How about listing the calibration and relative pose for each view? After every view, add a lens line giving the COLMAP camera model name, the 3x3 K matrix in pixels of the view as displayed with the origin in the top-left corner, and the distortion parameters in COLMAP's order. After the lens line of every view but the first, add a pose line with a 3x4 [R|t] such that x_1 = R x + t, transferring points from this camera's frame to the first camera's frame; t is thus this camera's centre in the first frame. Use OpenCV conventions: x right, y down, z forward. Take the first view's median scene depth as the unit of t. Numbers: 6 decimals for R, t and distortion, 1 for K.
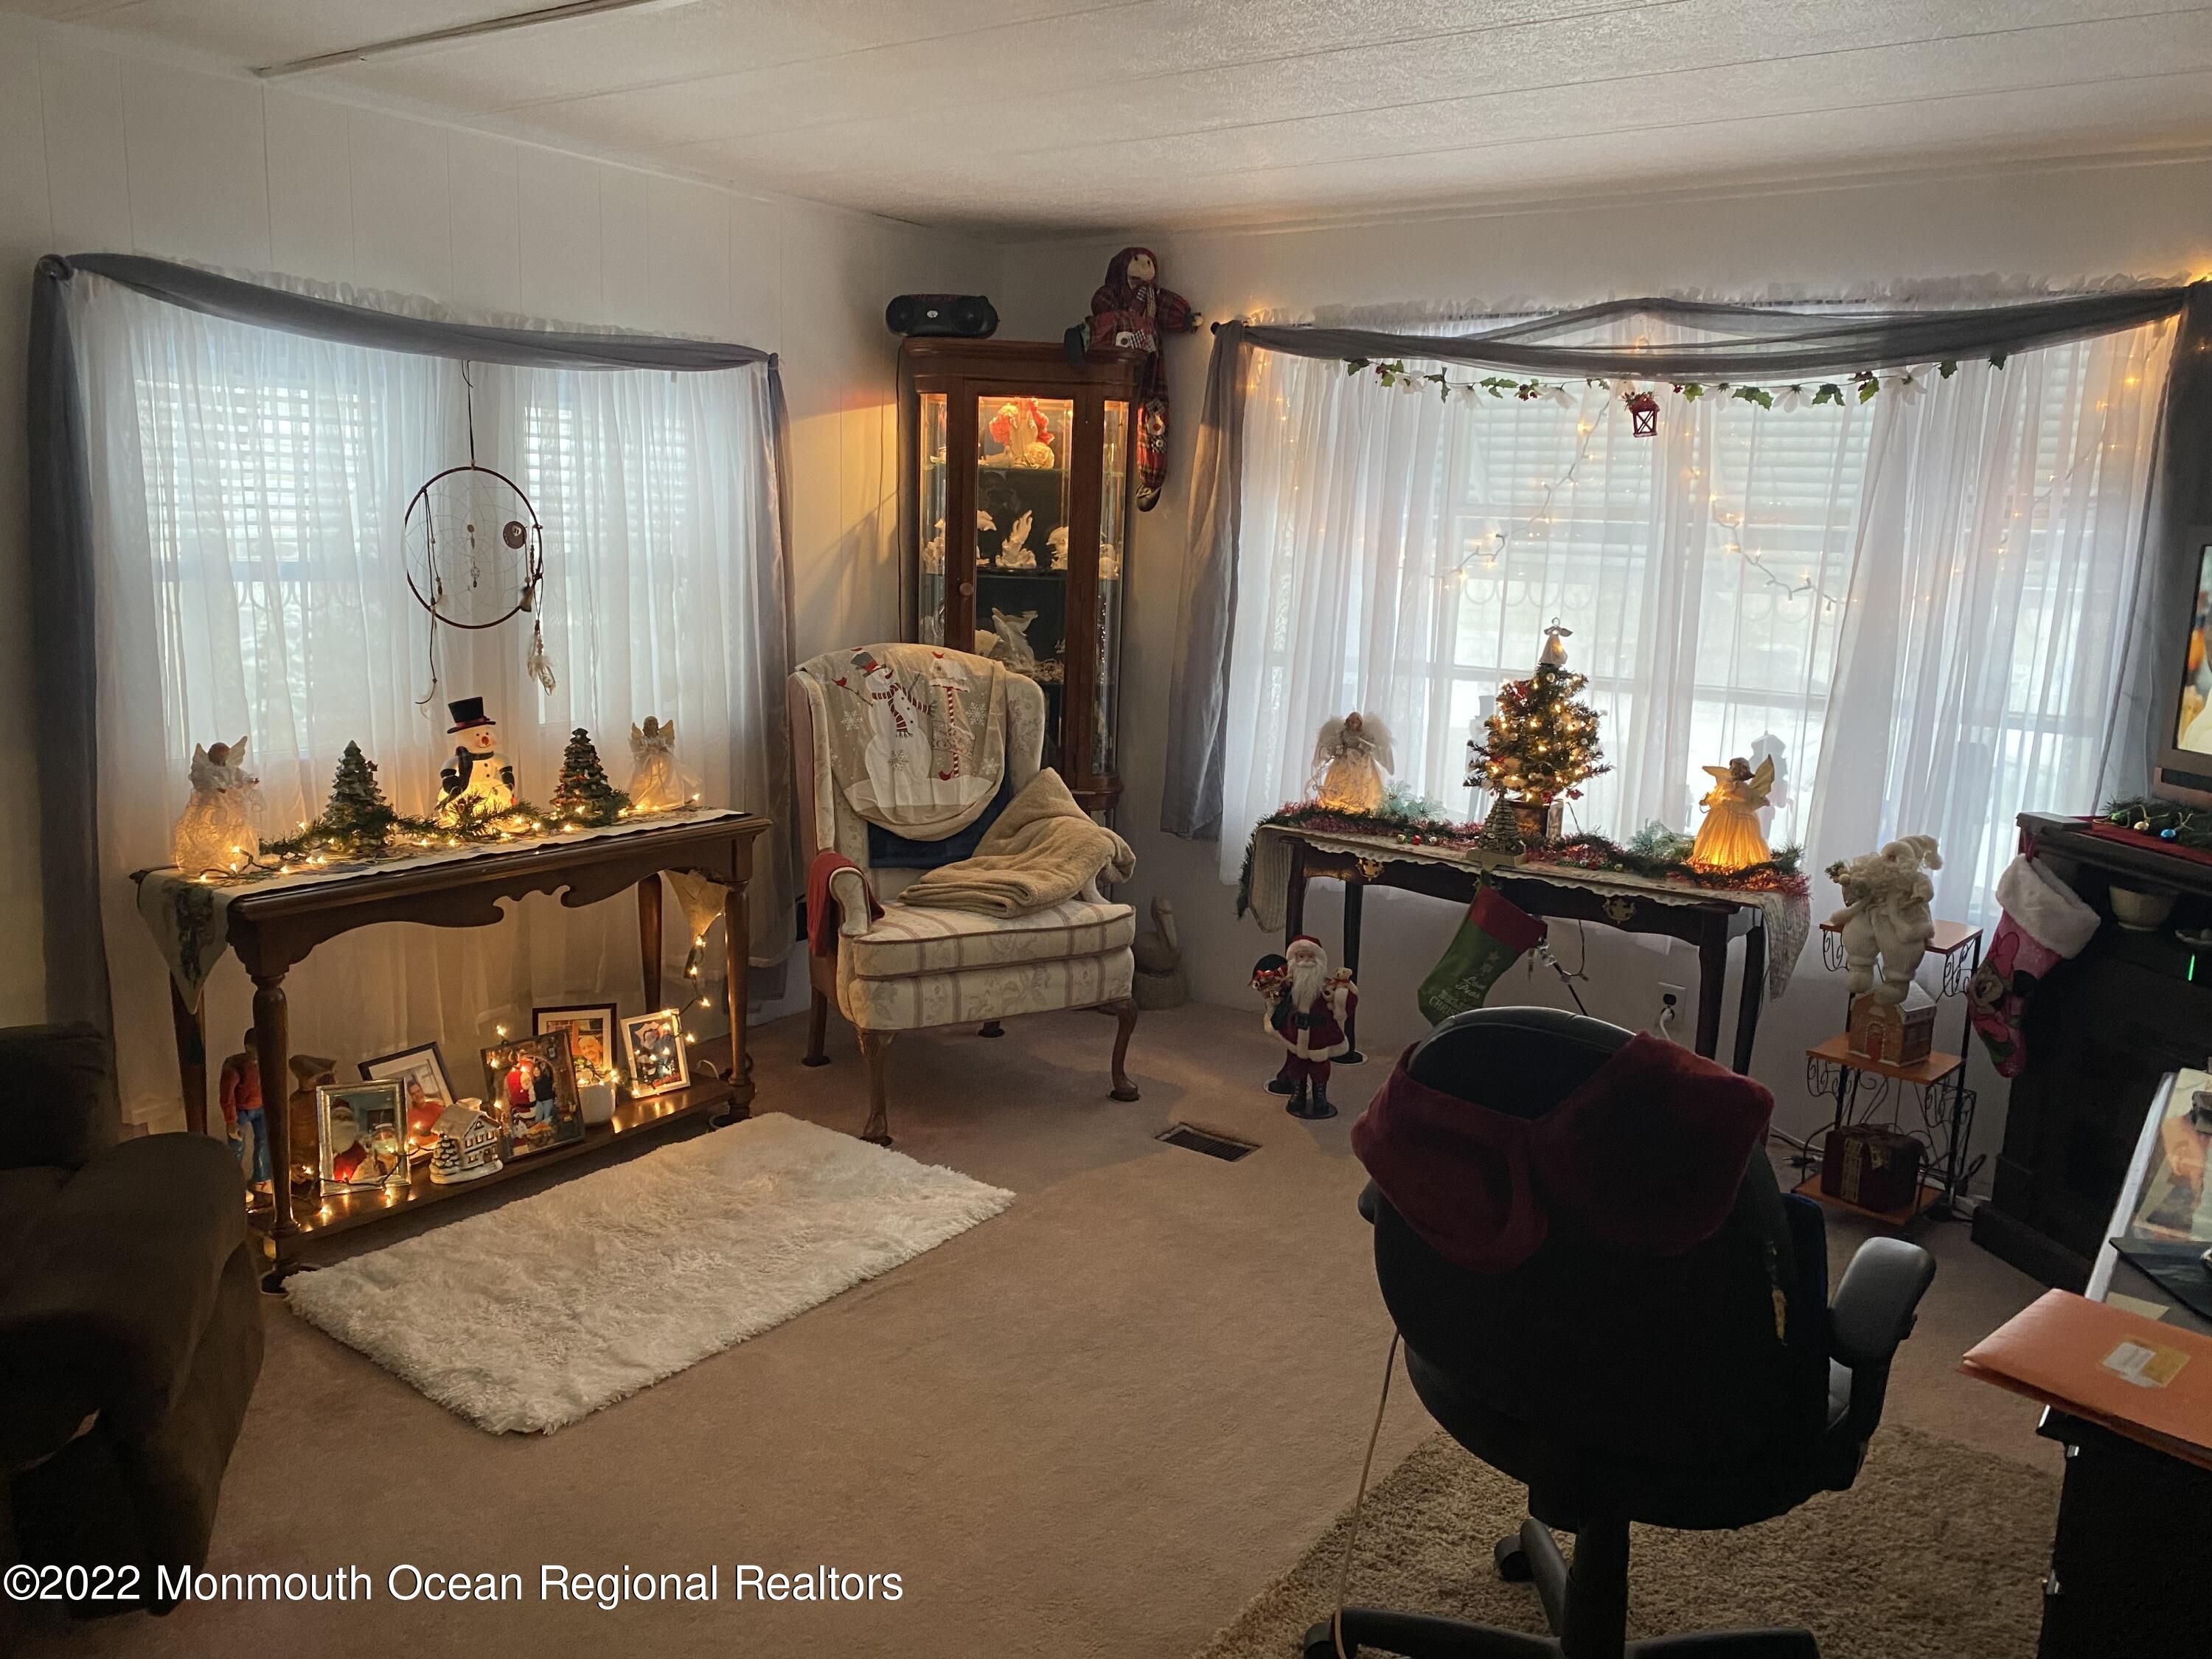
lens RADIAL K [[1677.3, 0, 1110.6], [0, 1677.3, 810.1], [0, 0, 1]] dist [0.073935, -0.120042]
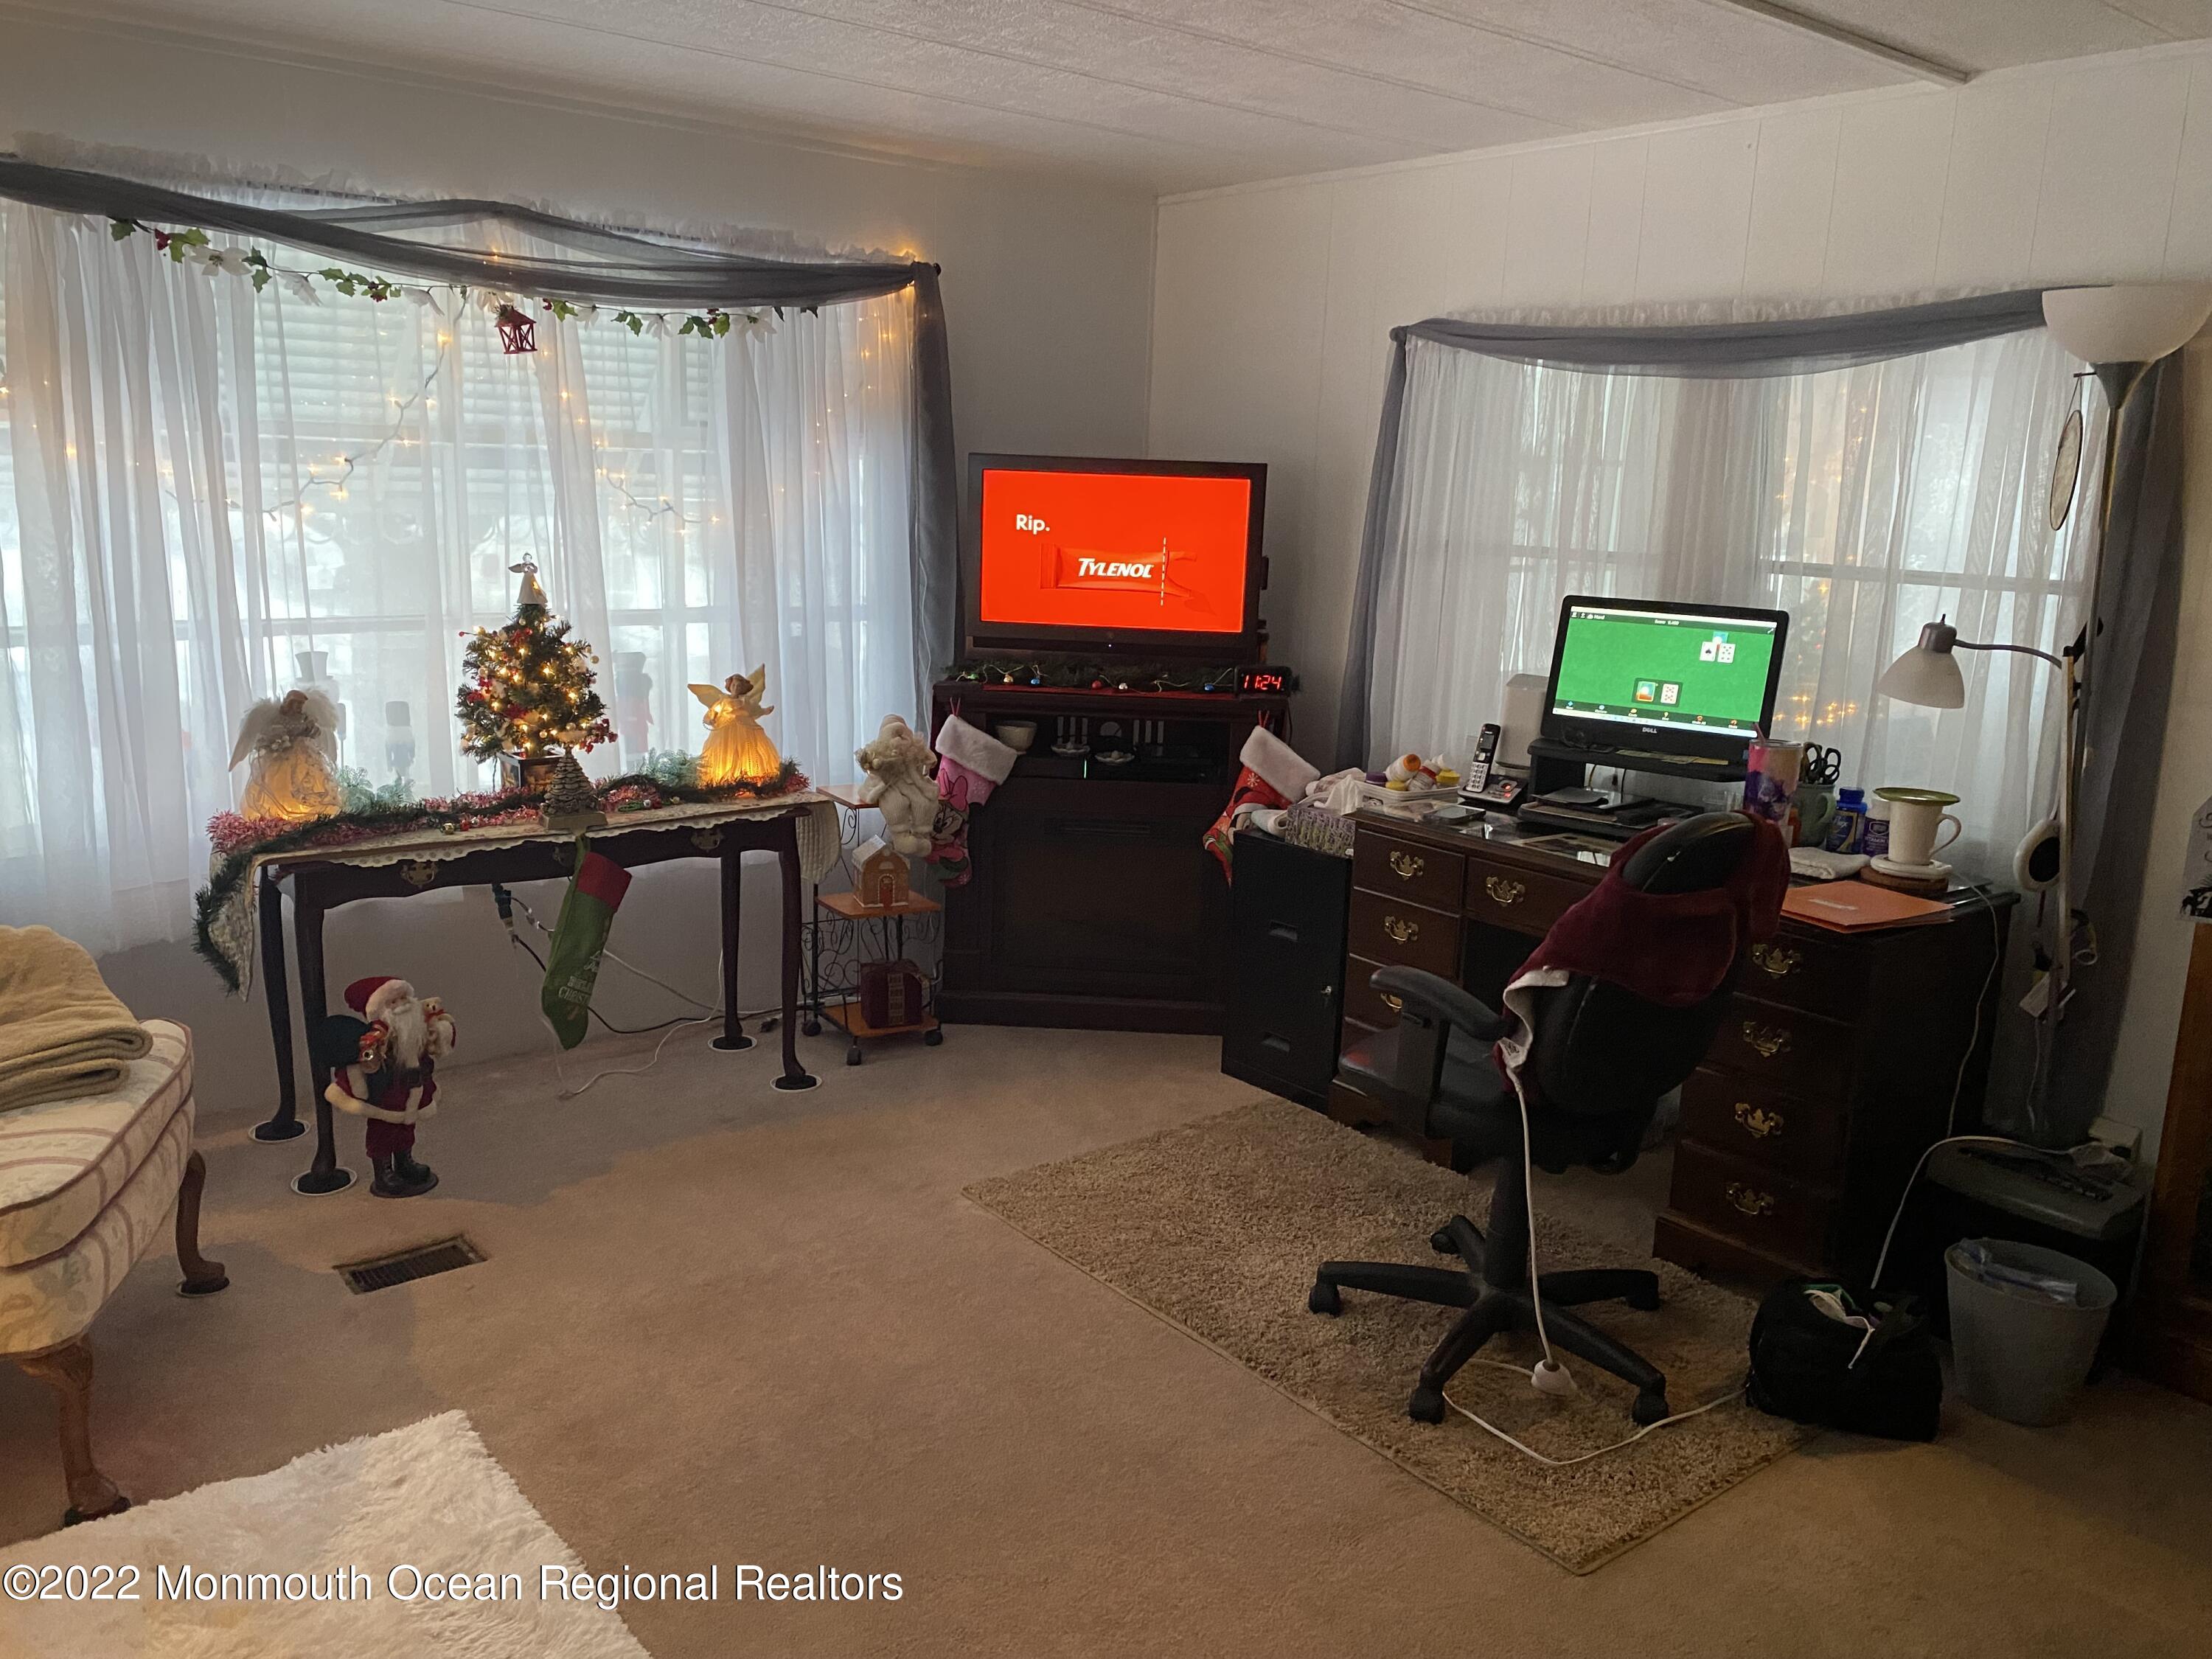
lens RADIAL K [[1717.9, 0, 1105.8], [0, 1717.9, 785.1], [0, 0, 1]] dist [0.004108, 0.001291]
pose [[0.253991, -0.200983, 0.946094, -0.565553], [0.142776, 0.975247, 0.168846, -0.104814], [-0.956611, 0.092194, 0.276399, 0.460323]]
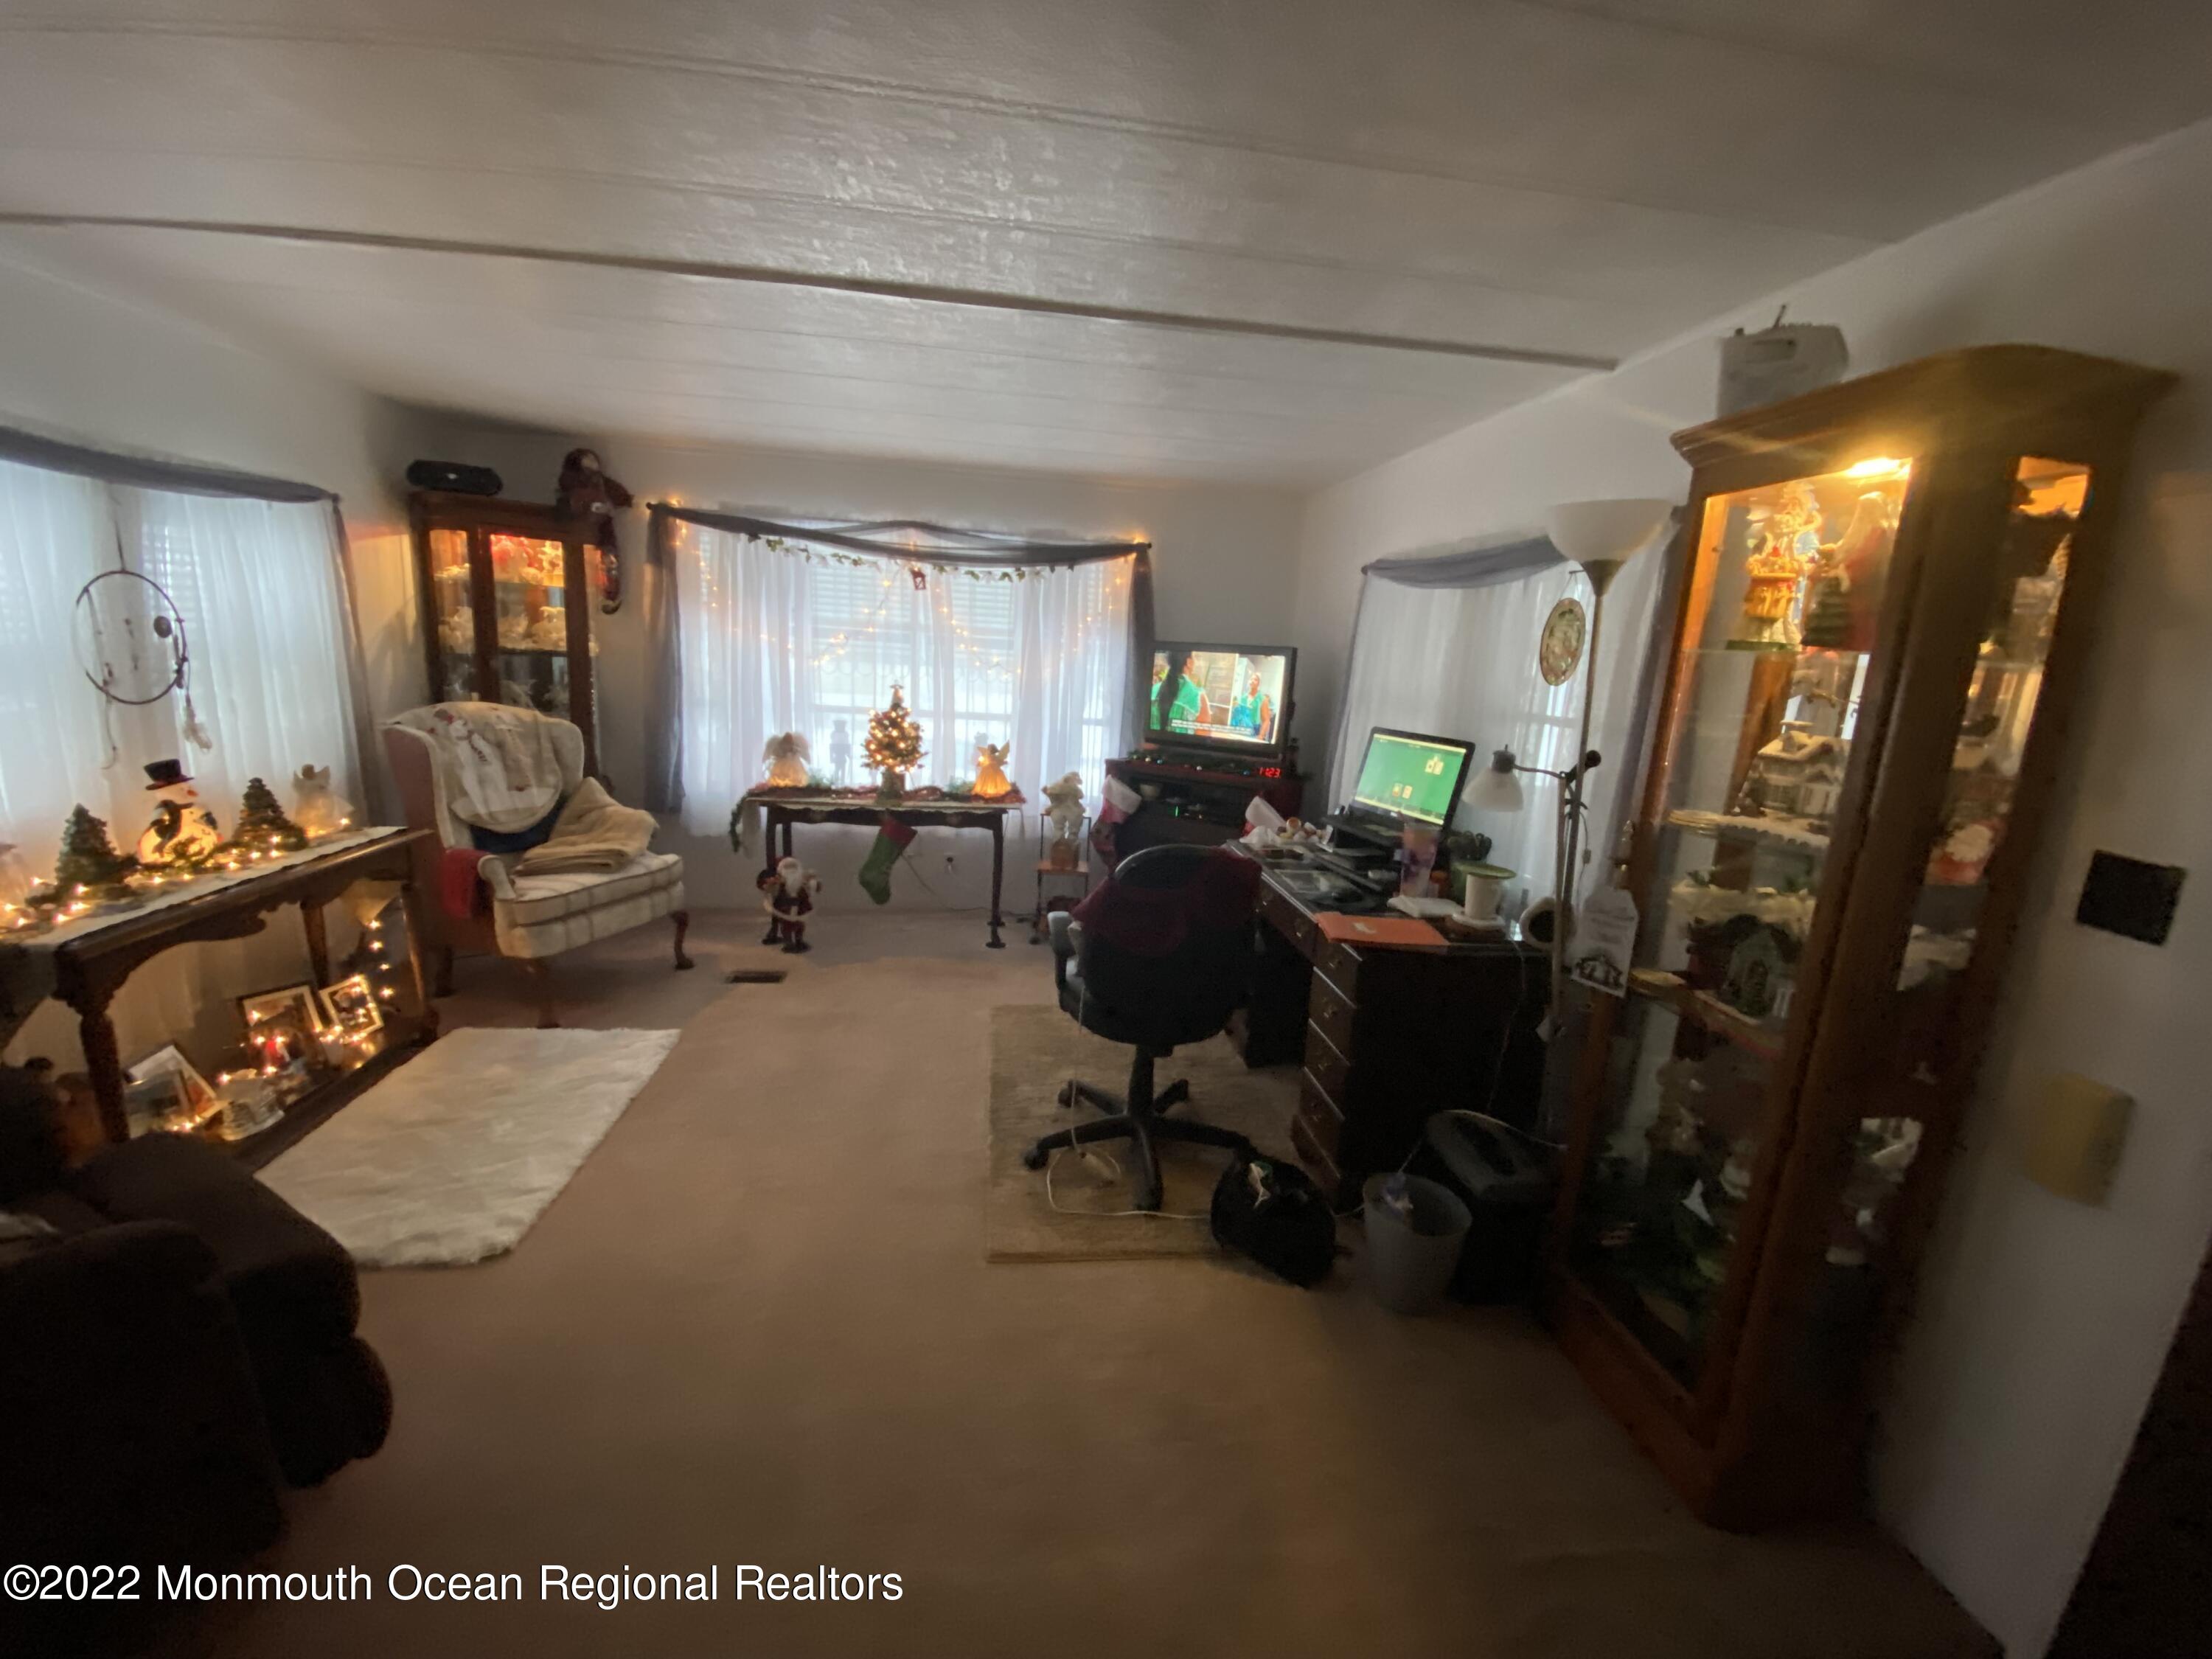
lens RADIAL K [[885.3, 0, 1106.0], [0, 885.3, 829.5], [0, 0, 1]] dist [0.018536, -0.021244]
pose [[0.727779, -0.128877, 0.673594, -0.289897], [0.087635, 0.991609, 0.095038, -0.015659], [-0.680190, -0.010136, 0.732966, 0.056551]]
